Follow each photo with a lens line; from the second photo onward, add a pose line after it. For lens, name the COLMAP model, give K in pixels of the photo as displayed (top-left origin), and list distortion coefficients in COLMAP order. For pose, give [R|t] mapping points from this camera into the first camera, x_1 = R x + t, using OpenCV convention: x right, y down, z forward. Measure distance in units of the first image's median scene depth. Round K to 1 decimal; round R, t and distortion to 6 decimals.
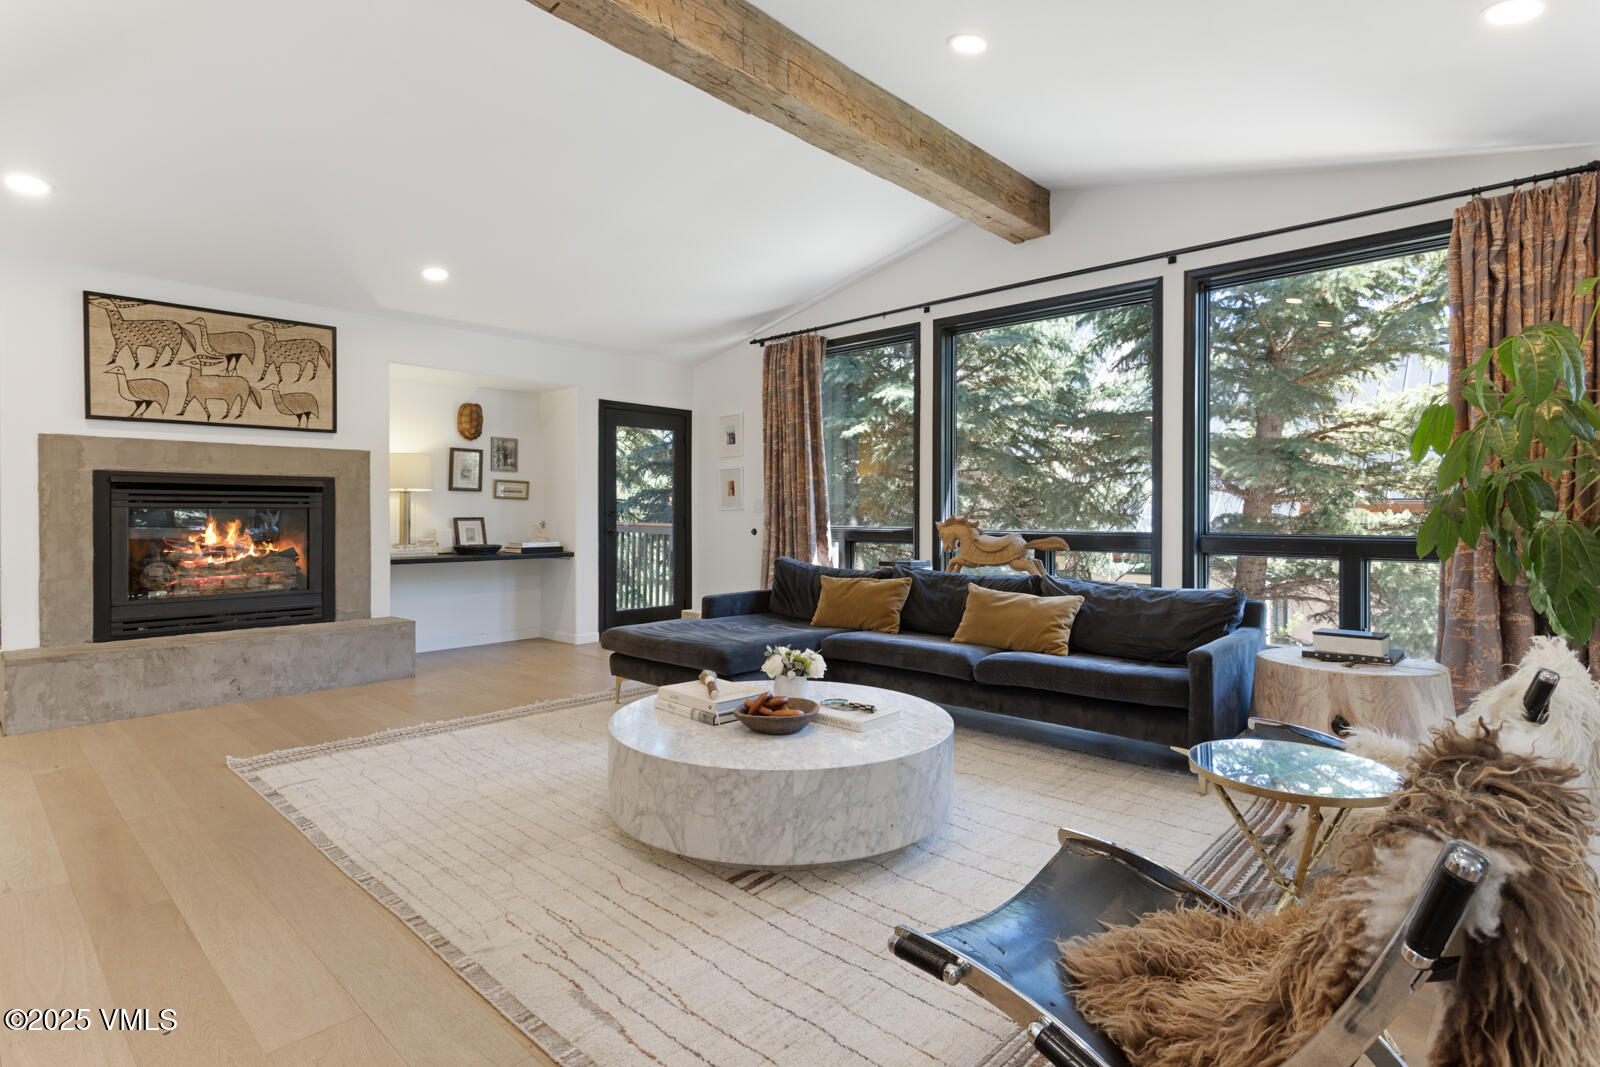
lens RADIAL K [[810.9, 0, 797.6], [0, 810.9, 525.0], [0, 0, 1]] dist [0.001725, 0.000134]
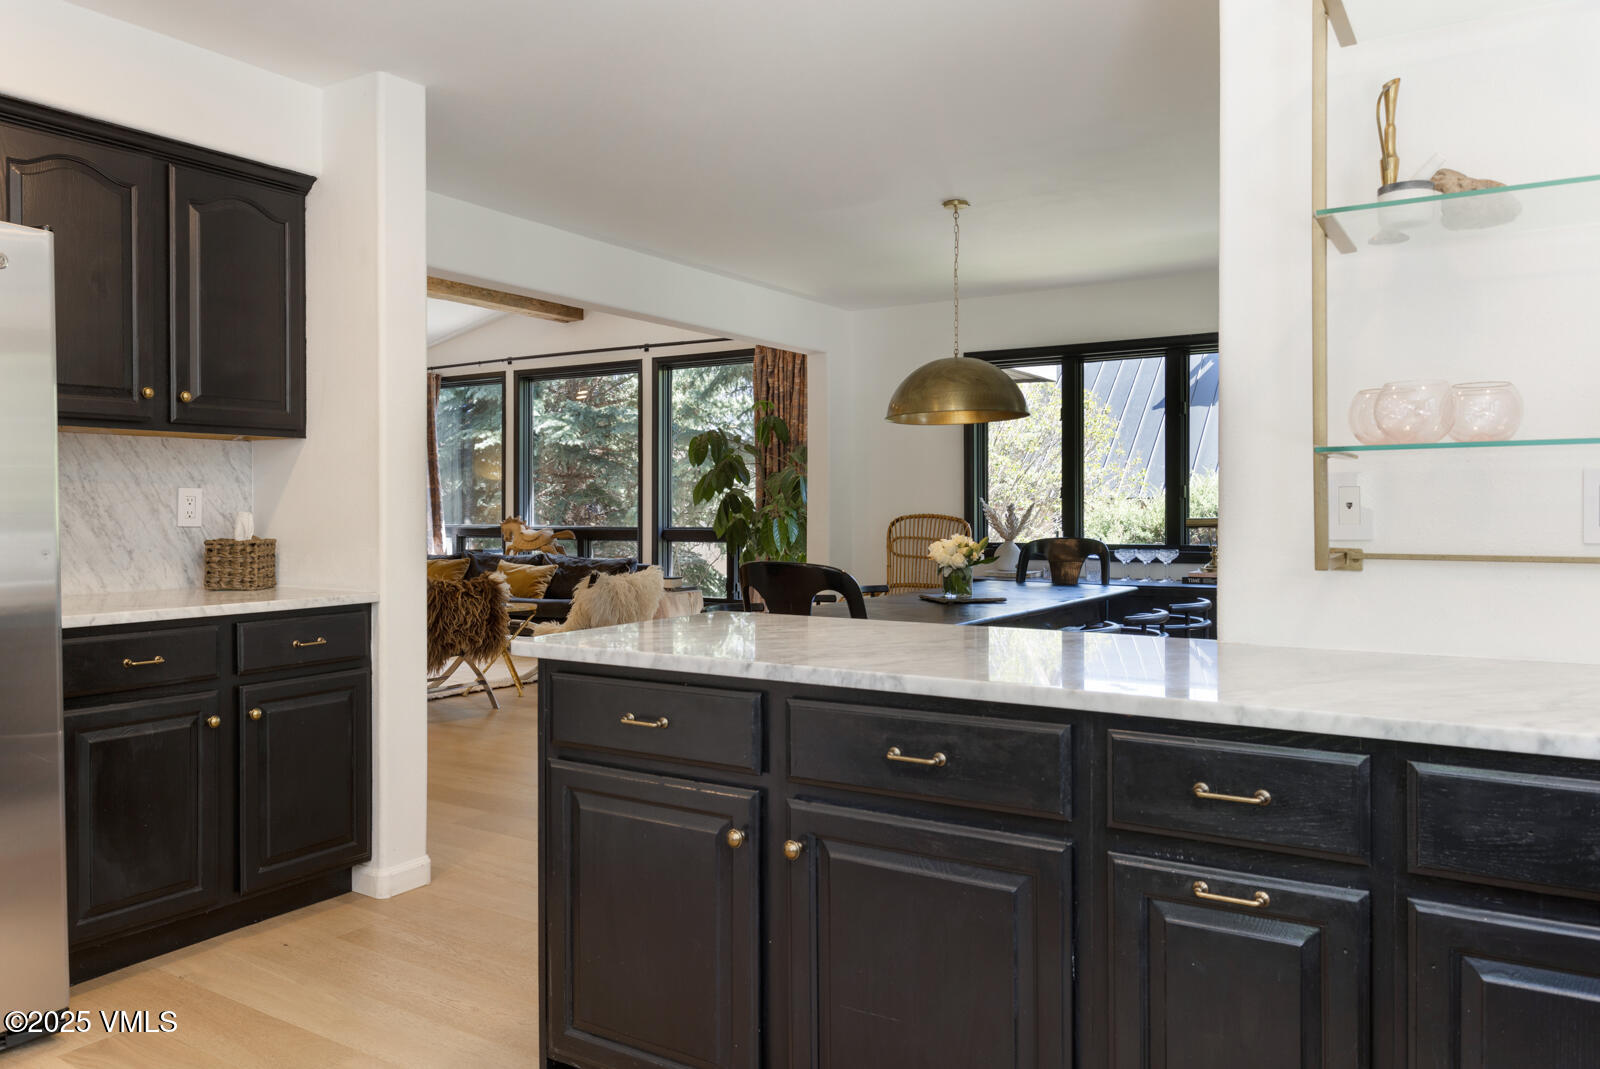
lens RADIAL K [[1141.3, 0, 803.2], [0, 1141.3, 531.1], [0, 0, 1]] dist [0.004149, 0.000187]
pose [[0.980820, 0.000026, 0.194916, 0.299610], [0.000150, 1.000000, -0.000887, 0.016501], [-0.194916, 0.000899, 0.980819, -1.055526]]
